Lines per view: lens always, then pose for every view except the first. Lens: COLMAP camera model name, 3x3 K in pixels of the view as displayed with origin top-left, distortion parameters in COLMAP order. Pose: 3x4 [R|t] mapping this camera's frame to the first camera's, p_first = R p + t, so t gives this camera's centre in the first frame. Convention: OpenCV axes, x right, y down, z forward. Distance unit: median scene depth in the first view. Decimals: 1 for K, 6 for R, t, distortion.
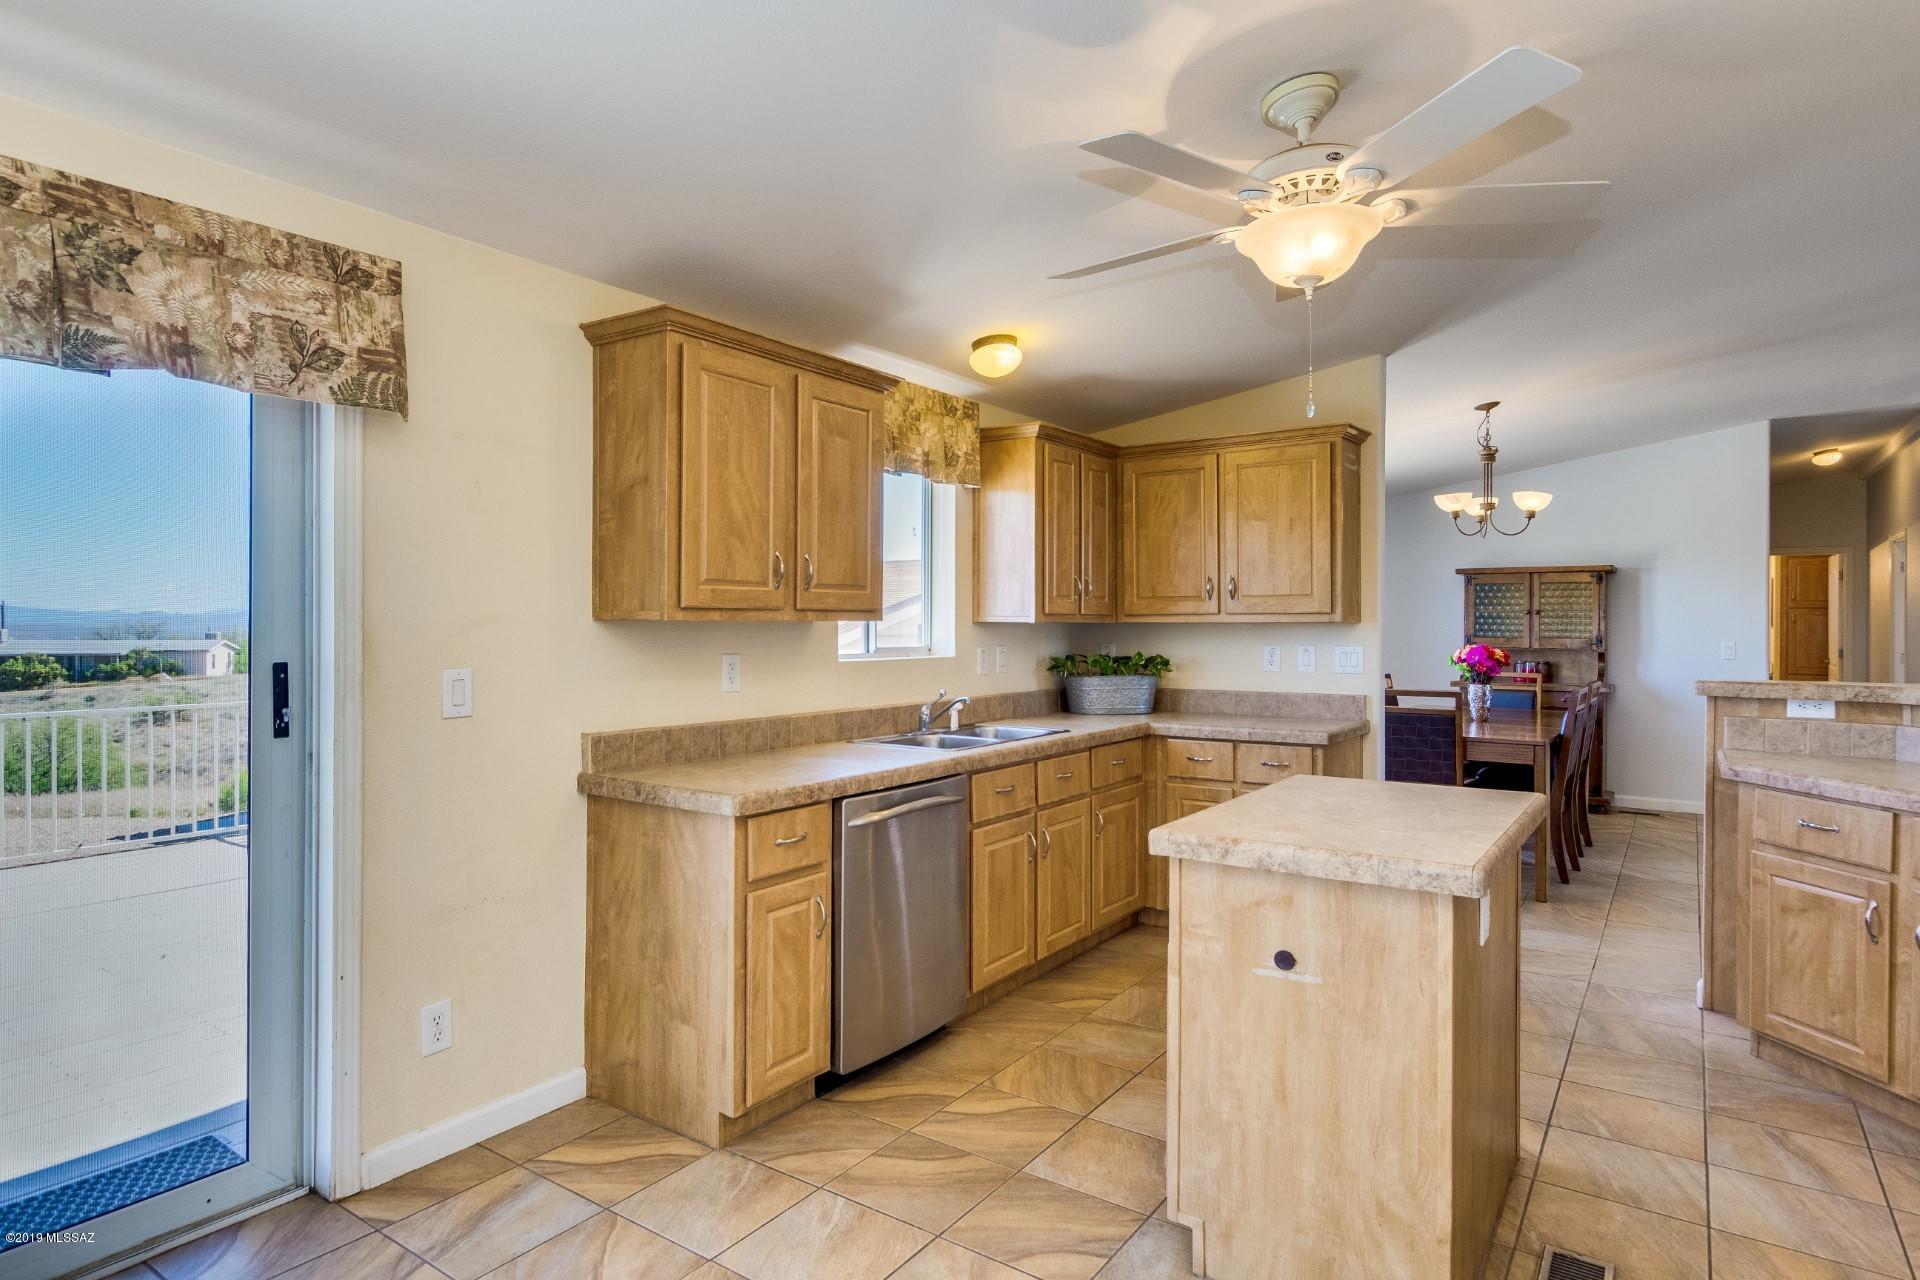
lens RADIAL K [[1052.6, 0, 976.0], [0, 1052.6, 621.7], [0, 0, 1]] dist [0.004261, 0.000577]
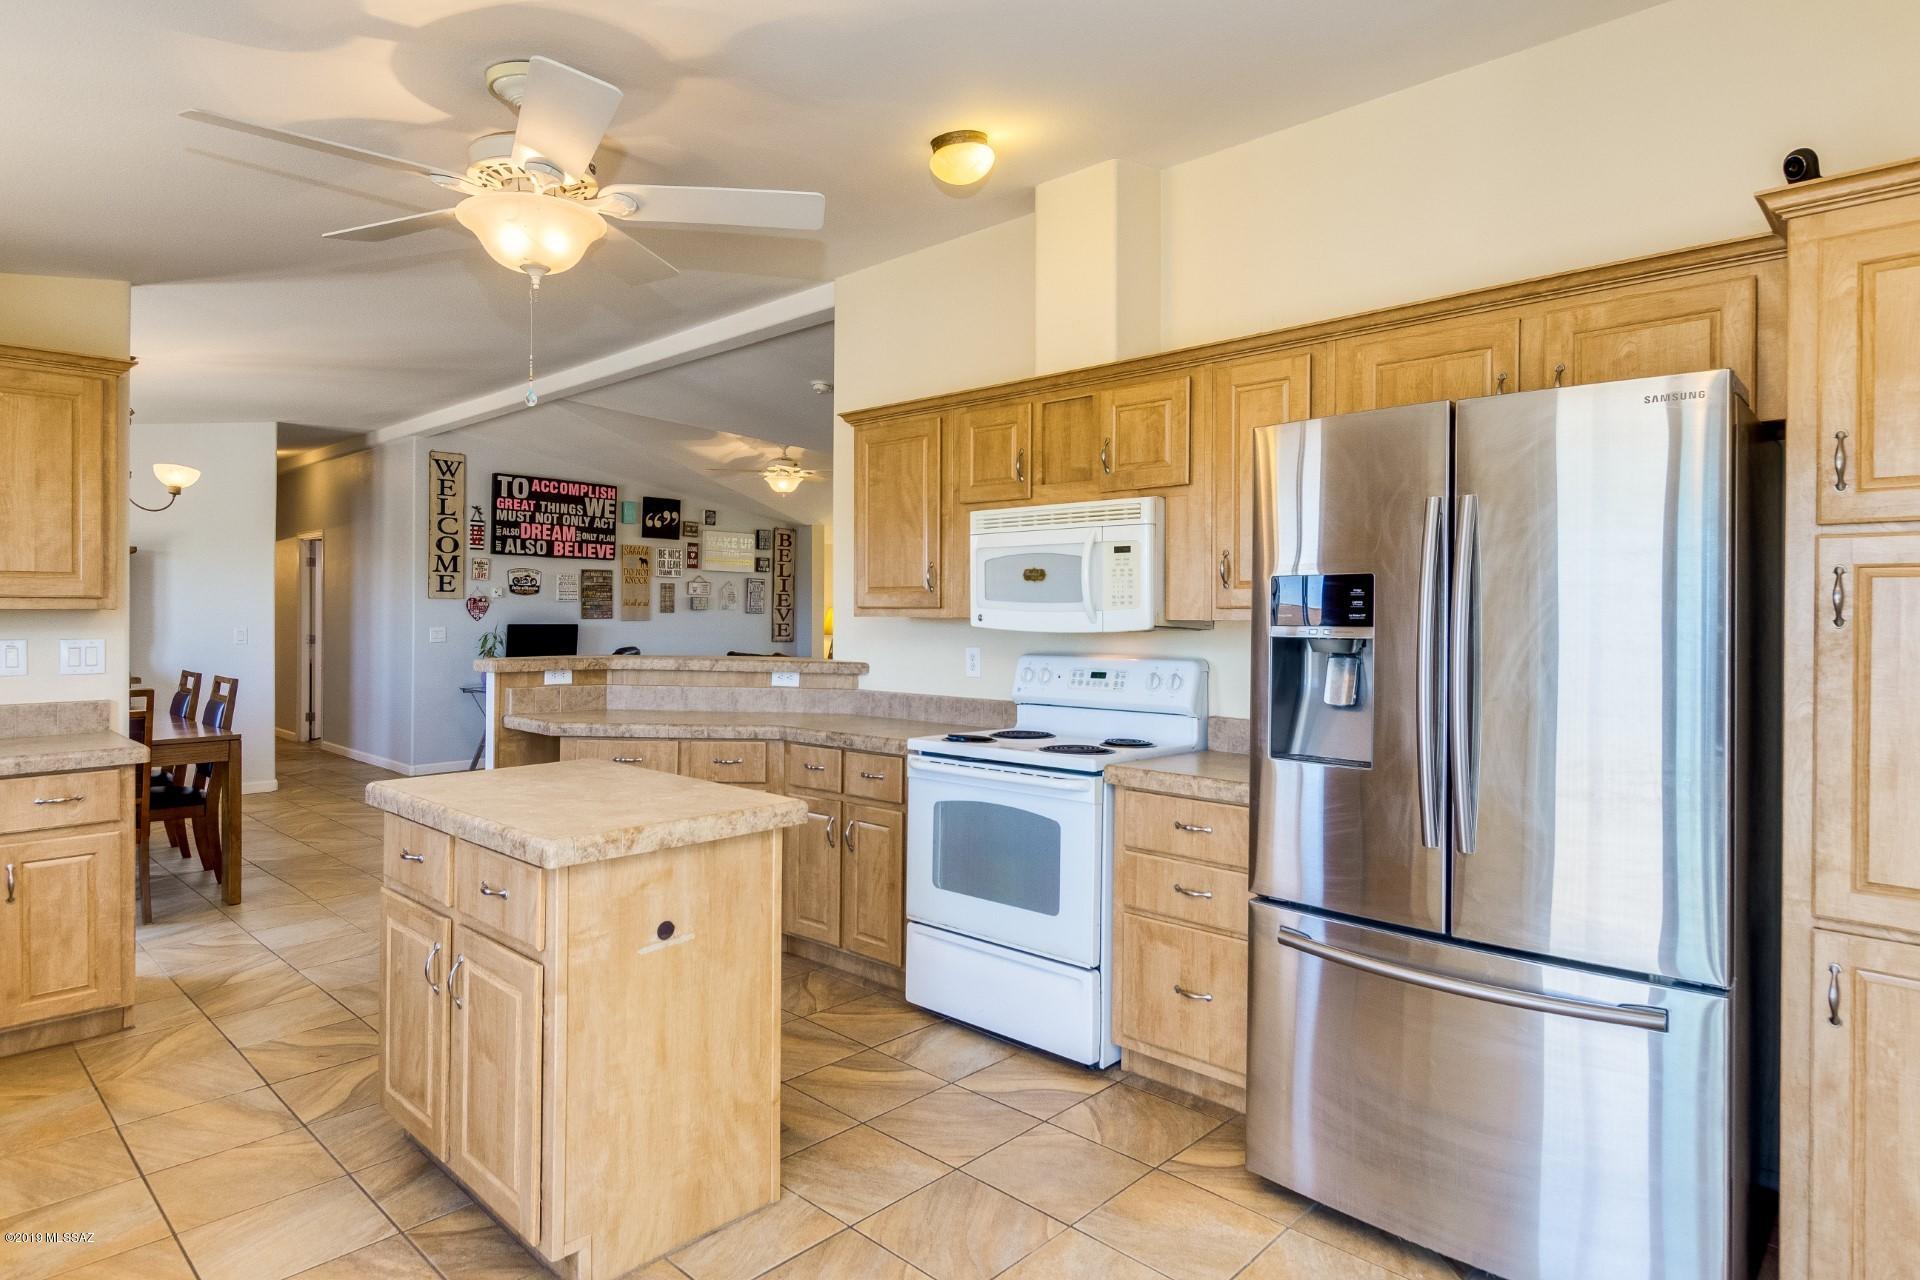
lens RADIAL K [[1052.6, 0, 928.6], [0, 1052.6, 609.2], [0, 0, 1]] dist [0.004261, 0.000577]
pose [[0.168400, 0.003091, 0.985714, -0.338519], [-0.006314, 0.999978, -0.002057, -0.001891], [-0.985699, -0.005878, 0.168415, 0.263988]]
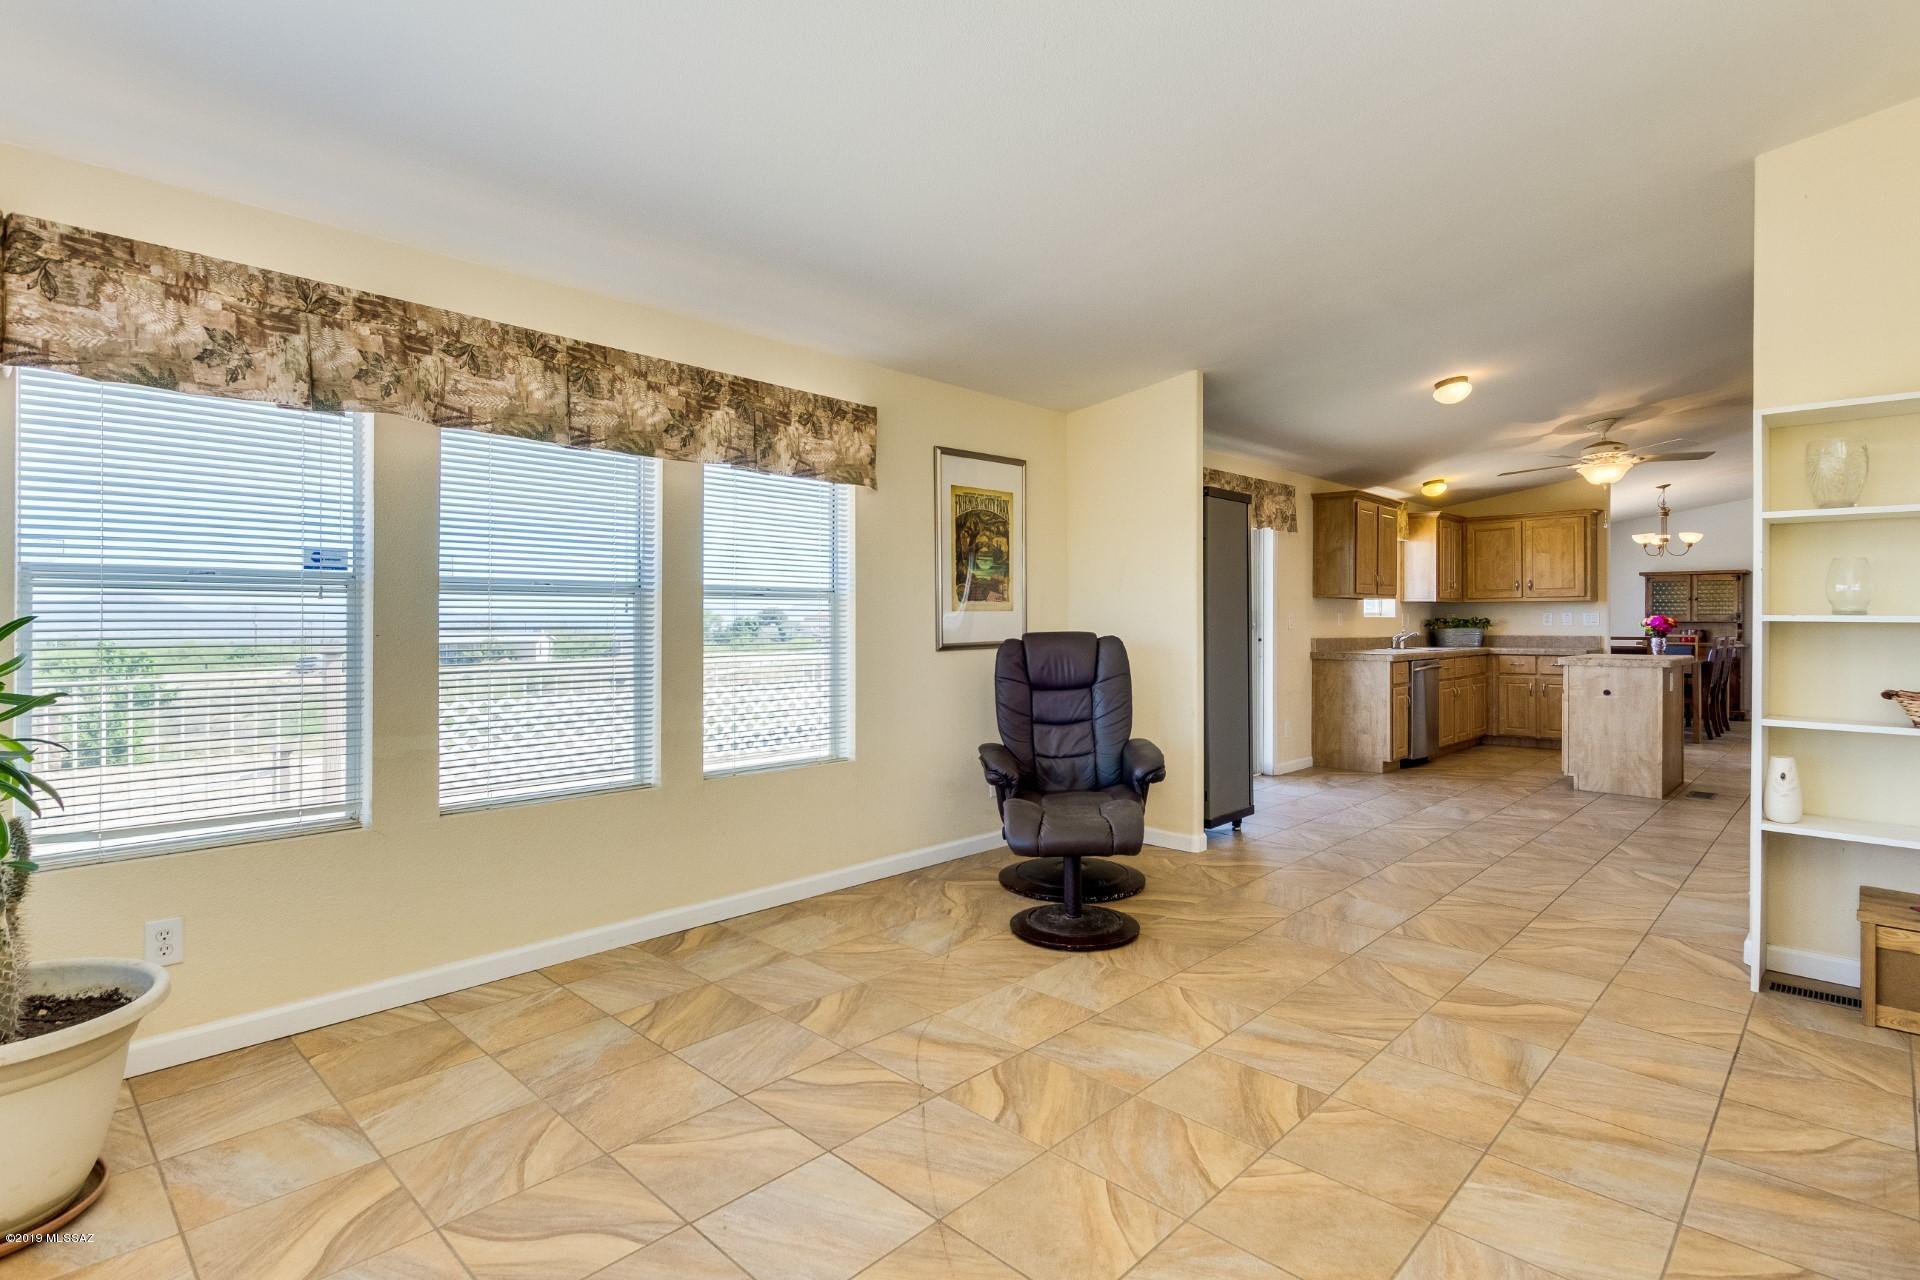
lens RADIAL K [[946.3, 0, 949.1], [0, 946.3, 615.0], [0, 0, 1]] dist [0.000573, 0.000678]
pose [[0.983184, -0.001602, -0.182611, -0.591508], [0.000886, 0.999992, -0.004005, 0.036775], [0.182616, 0.003776, 0.983177, -1.147452]]
